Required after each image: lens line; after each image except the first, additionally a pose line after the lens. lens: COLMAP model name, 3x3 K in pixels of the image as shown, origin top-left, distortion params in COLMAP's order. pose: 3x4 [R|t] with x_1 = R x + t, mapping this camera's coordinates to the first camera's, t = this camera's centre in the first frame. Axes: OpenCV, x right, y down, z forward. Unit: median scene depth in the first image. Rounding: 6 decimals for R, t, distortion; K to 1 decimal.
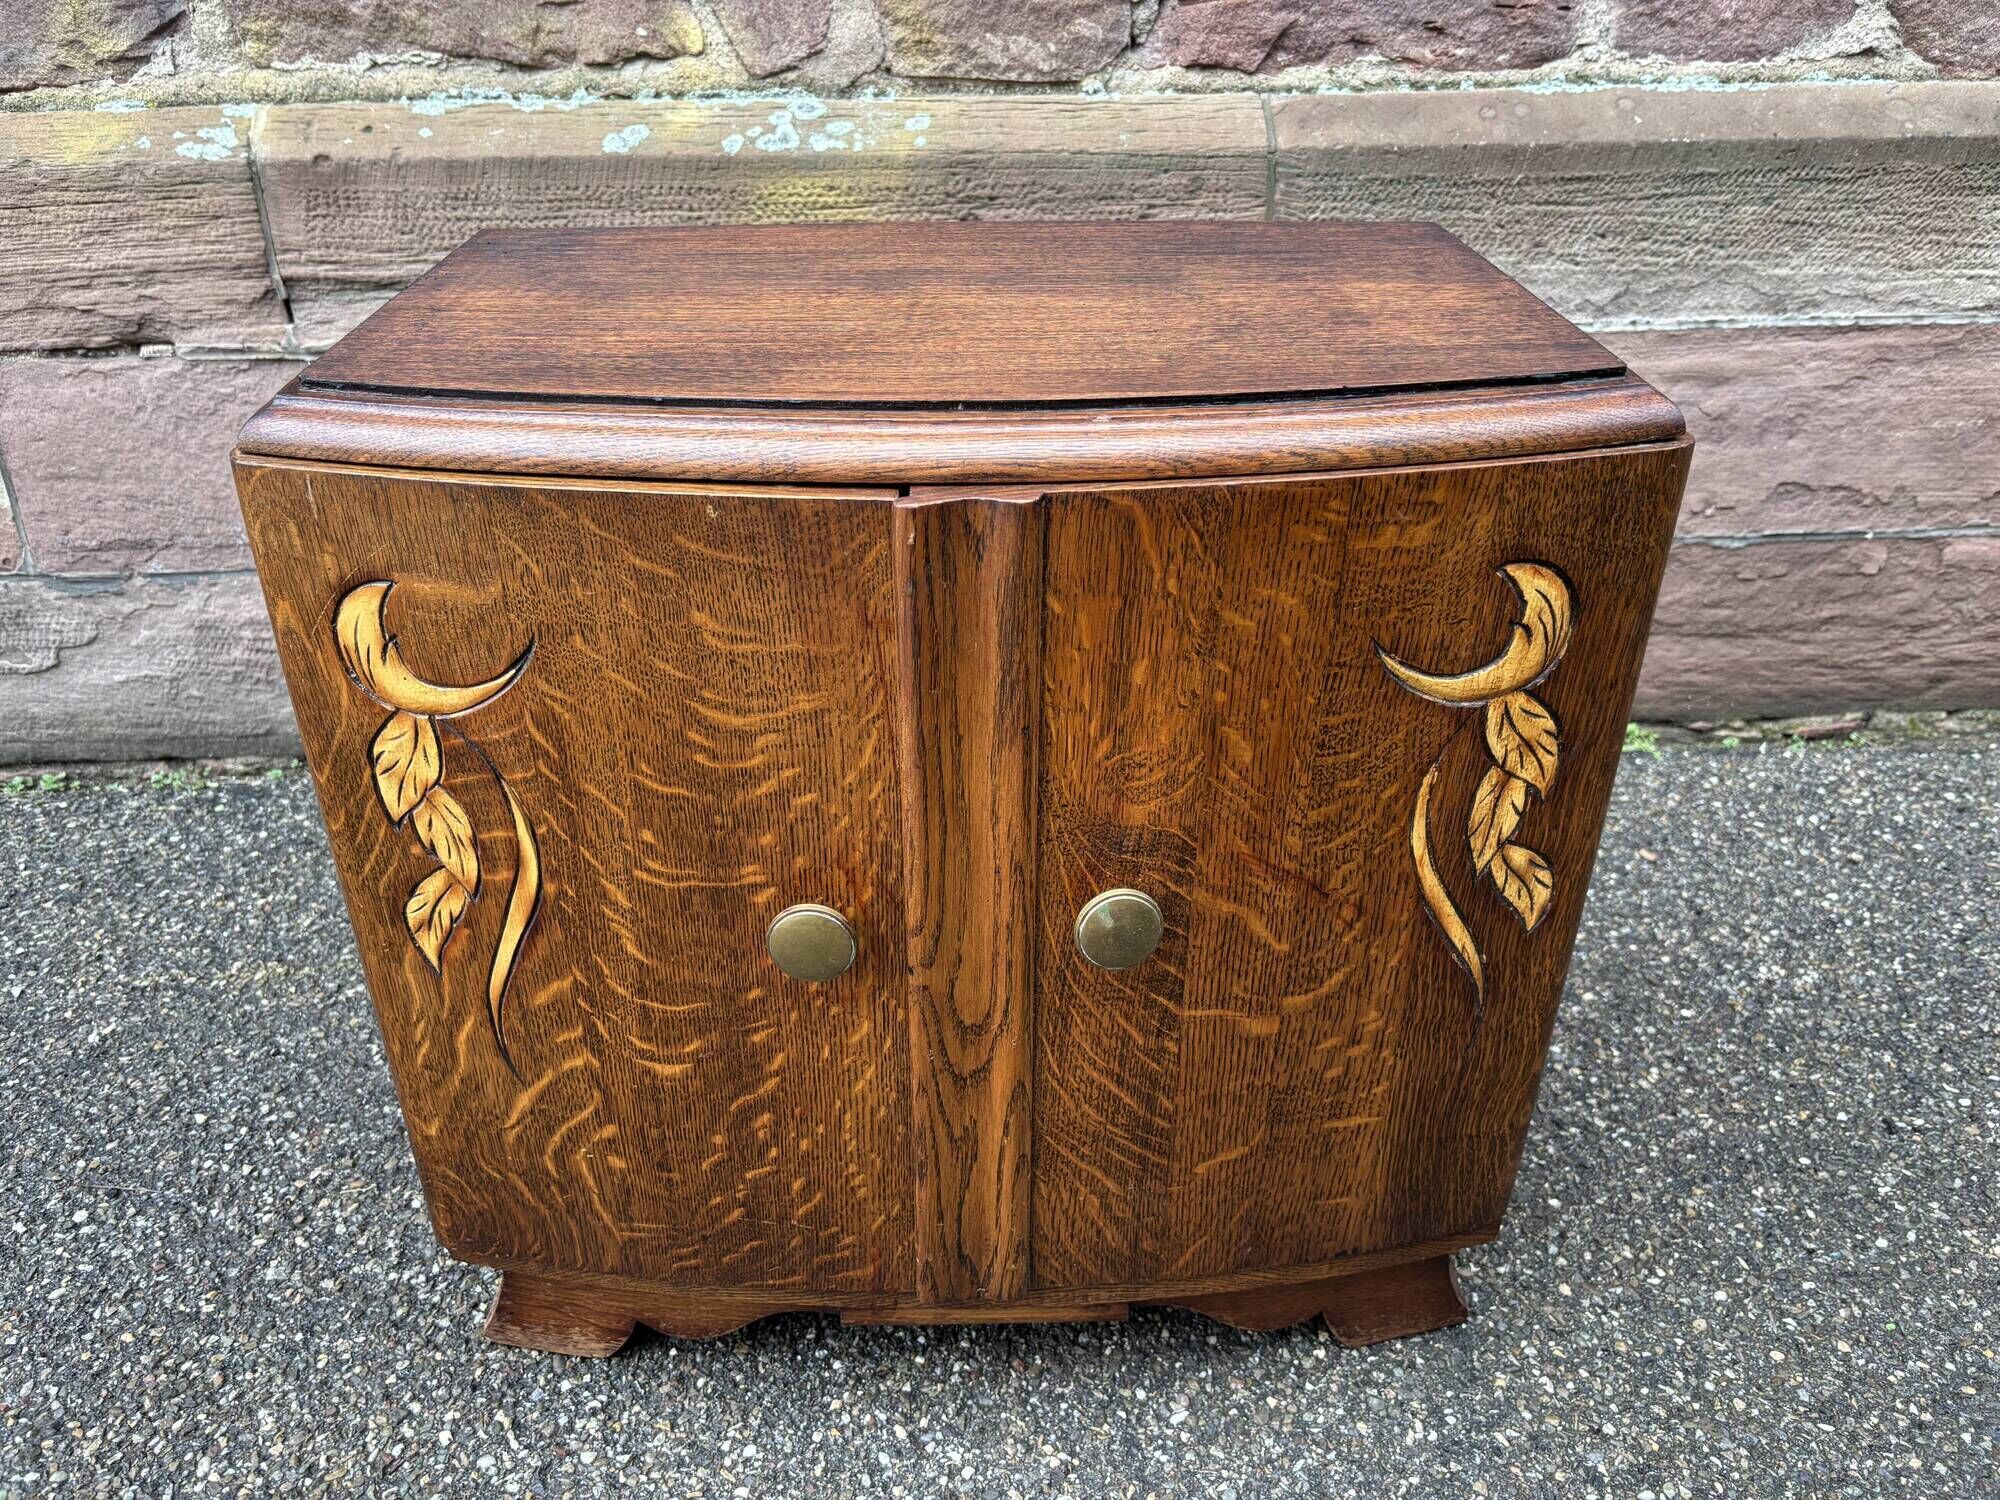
lens RADIAL K [[1533.9, 0, 1006.8], [0, 1533.9, 762.6], [0, 0, 1]] dist [0.050668, -0.074194]
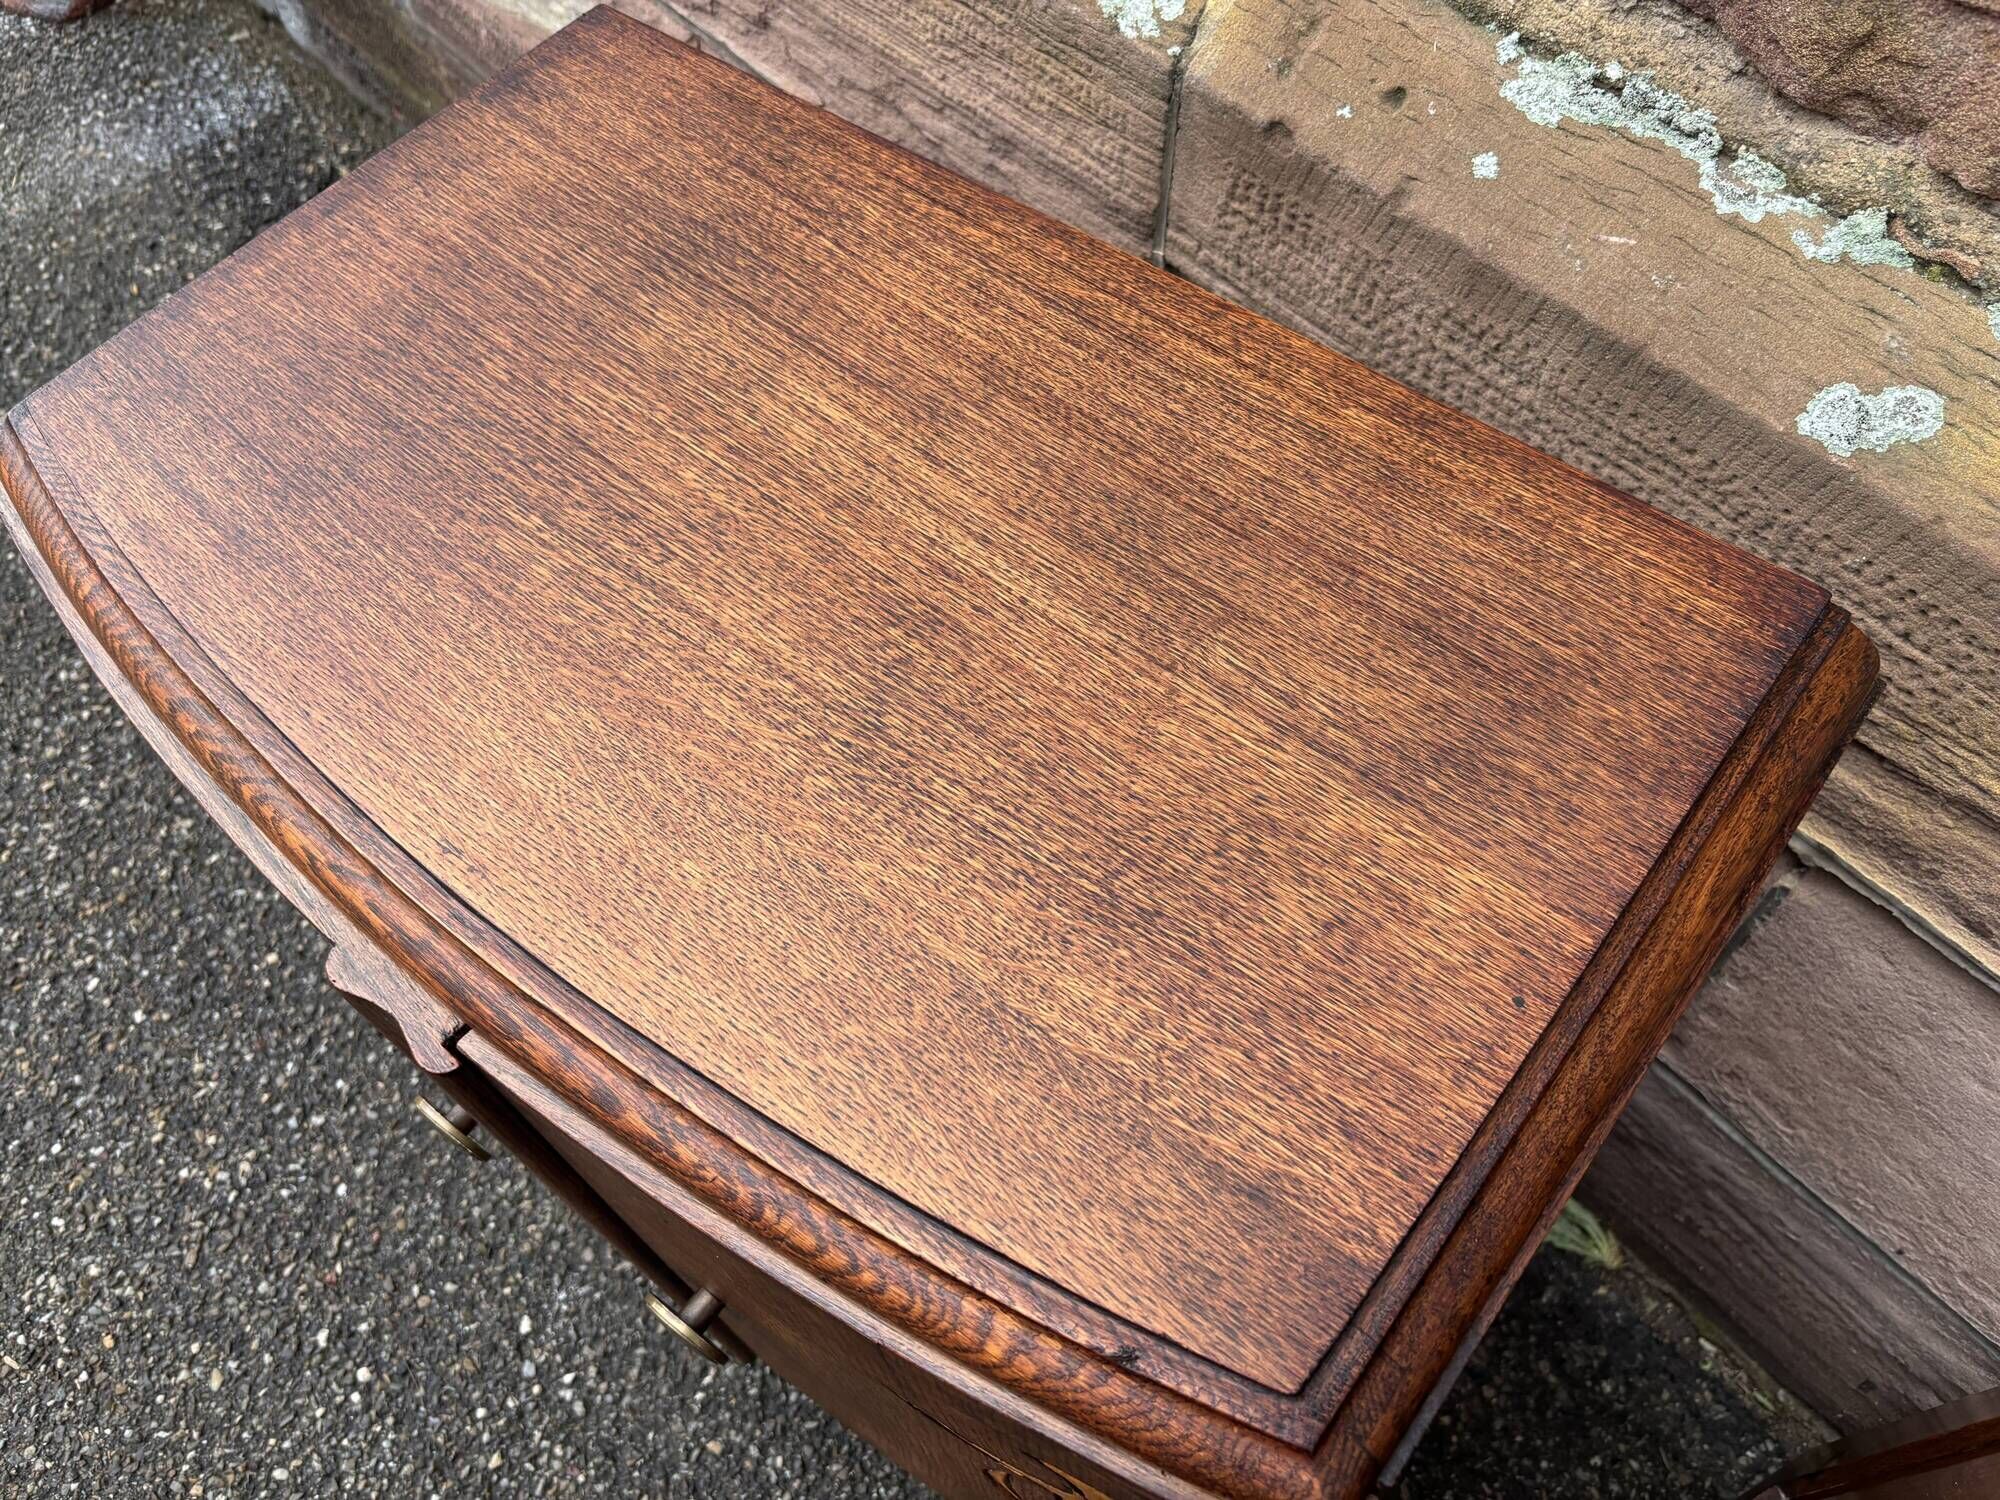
lens RADIAL K [[1533.9, 0, 990.6], [0, 1533.9, 764.7], [0, 0, 1]] dist [0.050668, -0.074194]
pose [[0.630619, 0.648677, -0.426072, -0.160372], [-0.344041, 0.725763, 0.595738, -0.490135], [0.695669, -0.229097, 0.680852, 0.547243]]
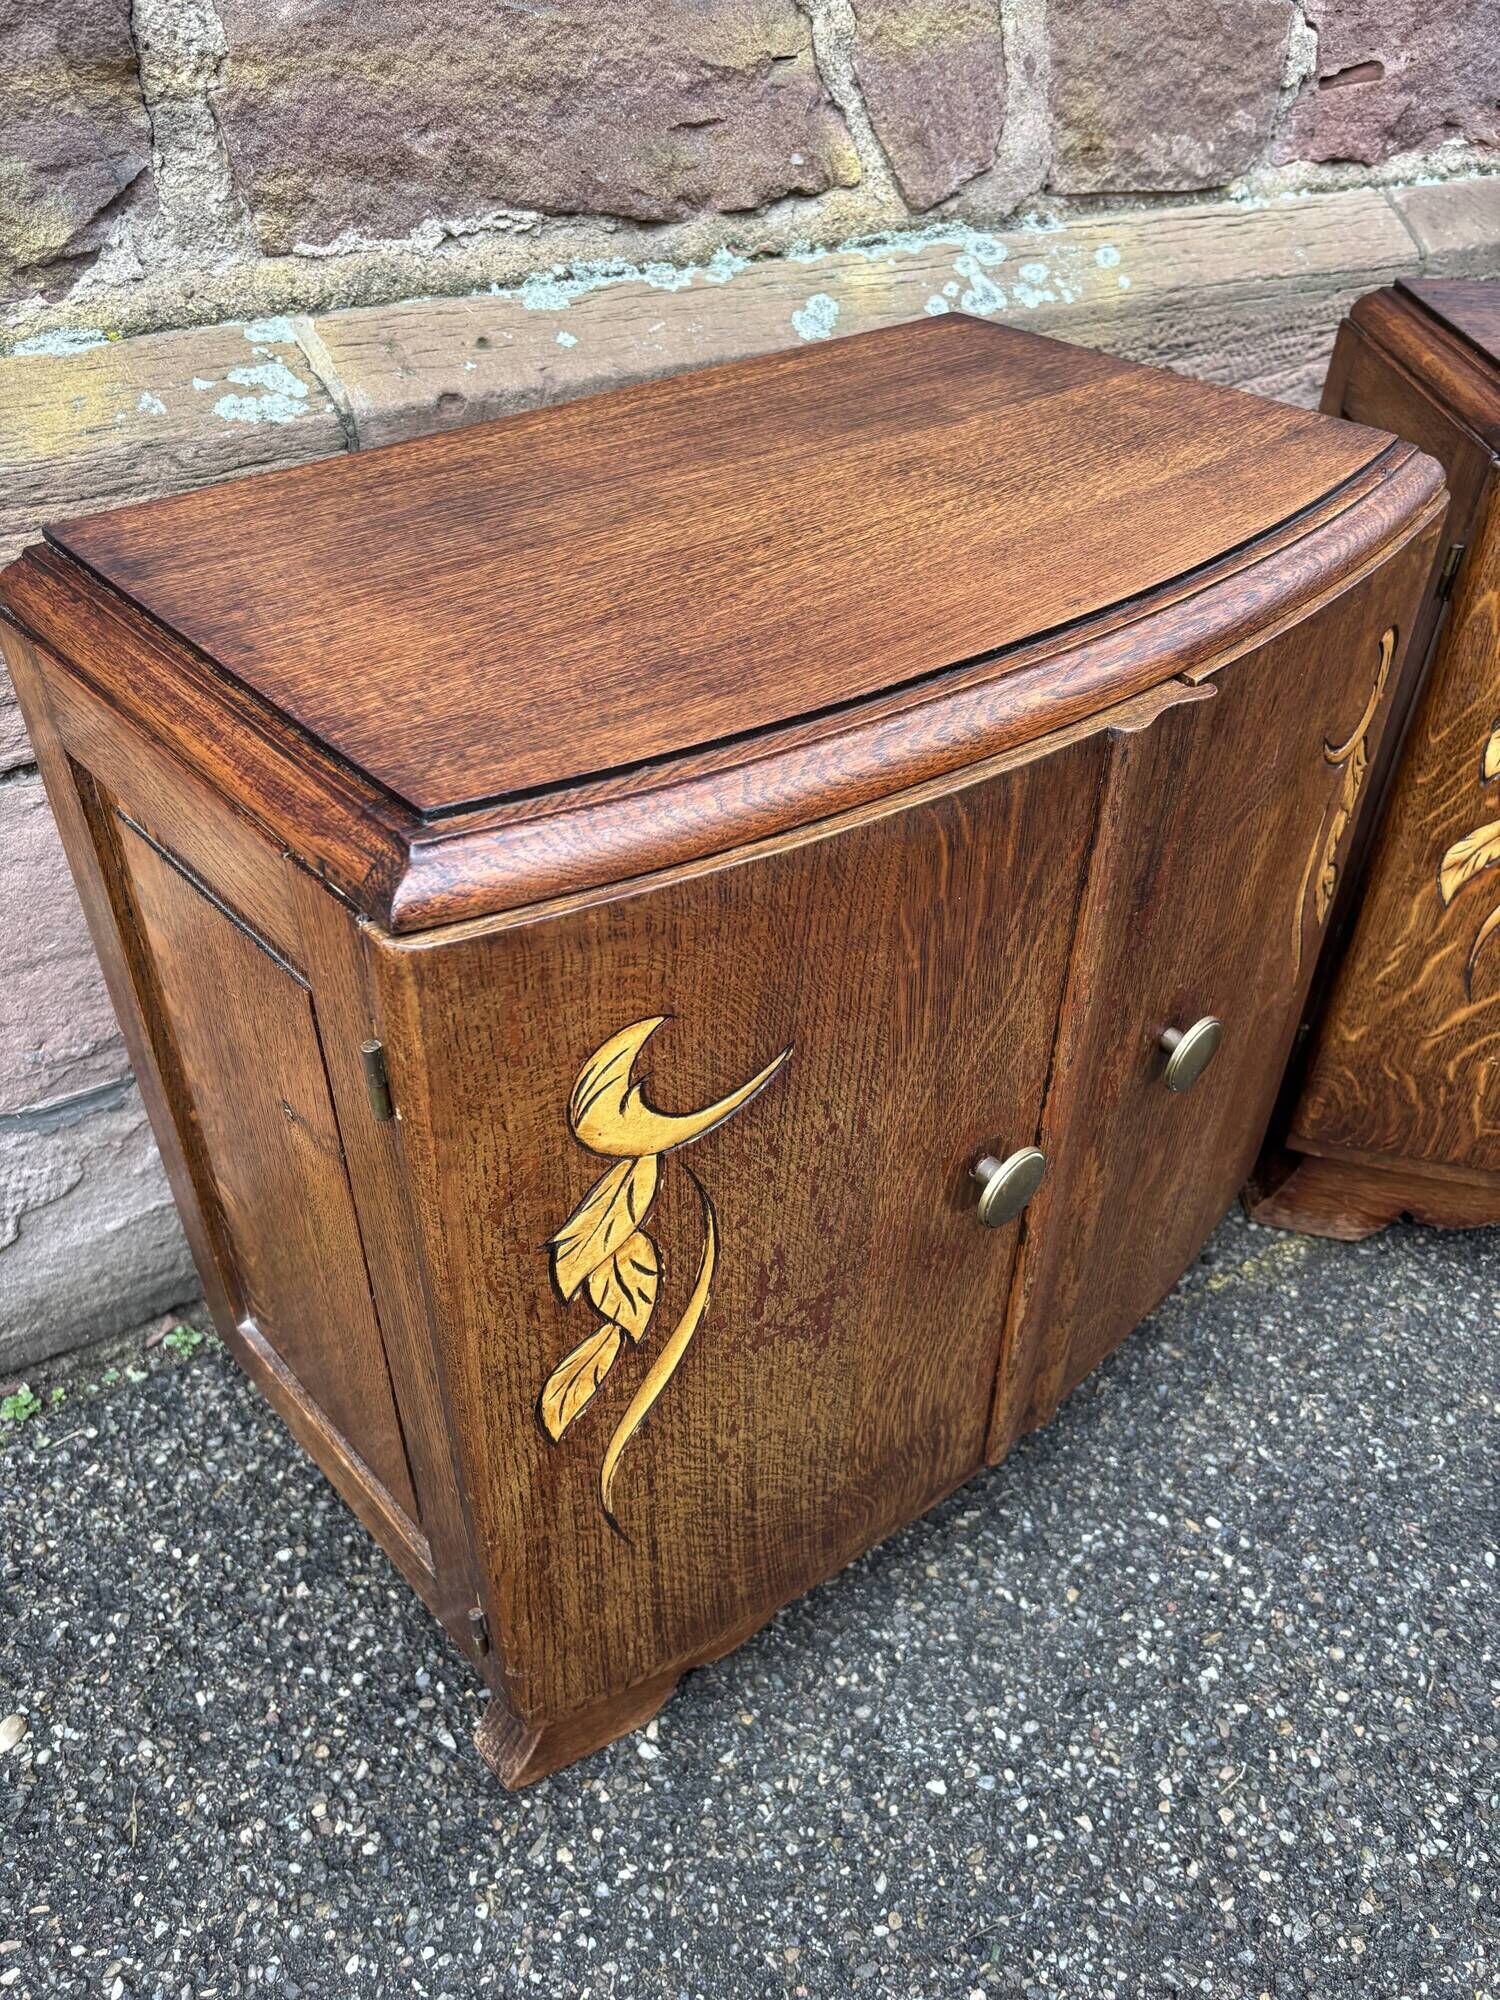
lens RADIAL K [[1533.9, 0, 745.2], [0, 1533.9, 1010.7], [0, 0, 1]] dist [0.050668, -0.074194]
pose [[0.871385, -0.281073, 0.402102, -0.650950], [0.224186, 0.957165, 0.183239, -0.228364], [-0.436381, -0.069526, 0.897072, 0.333983]]
